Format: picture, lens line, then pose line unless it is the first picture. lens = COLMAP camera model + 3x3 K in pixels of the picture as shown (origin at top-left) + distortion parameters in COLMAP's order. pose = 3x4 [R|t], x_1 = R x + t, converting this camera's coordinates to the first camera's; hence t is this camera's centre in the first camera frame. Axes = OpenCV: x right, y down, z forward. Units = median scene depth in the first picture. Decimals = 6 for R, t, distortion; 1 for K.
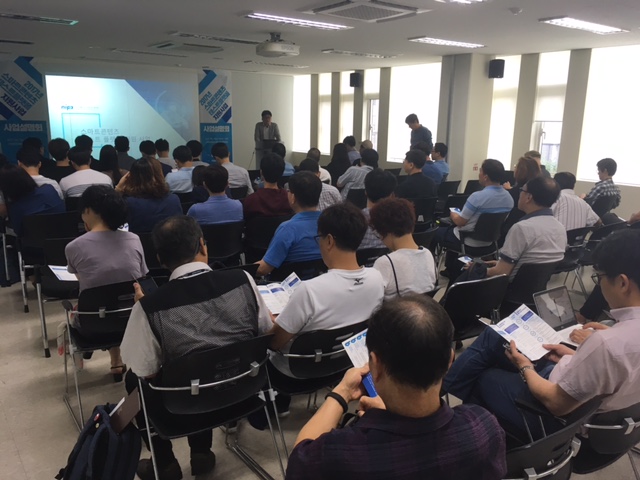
lens RADIAL K [[541.9, 0, 320.0], [0, 541.9, 240.0], [0, 0, 1]] dist [0.090479, -0.120803]
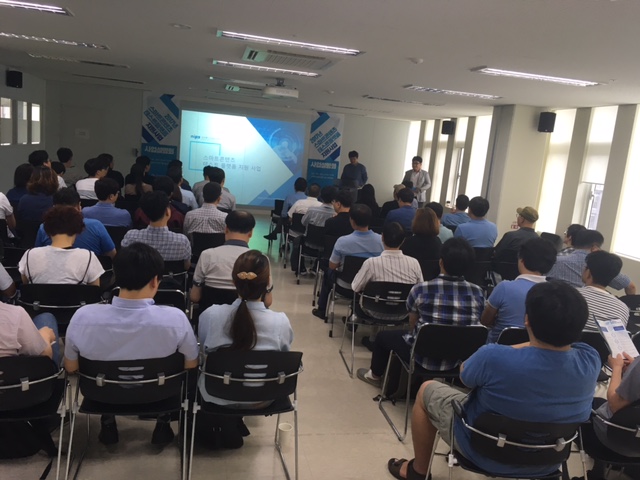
lens RADIAL K [[541.9, 0, 320.0], [0, 541.9, 240.0], [0, 0, 1]] dist [0.090479, -0.120803]
pose [[0.906323, 0.138783, -0.399148, 0.310493], [-0.169514, 0.984608, -0.042560, -0.013034], [0.387097, 0.106234, 0.915898, 0.030538]]
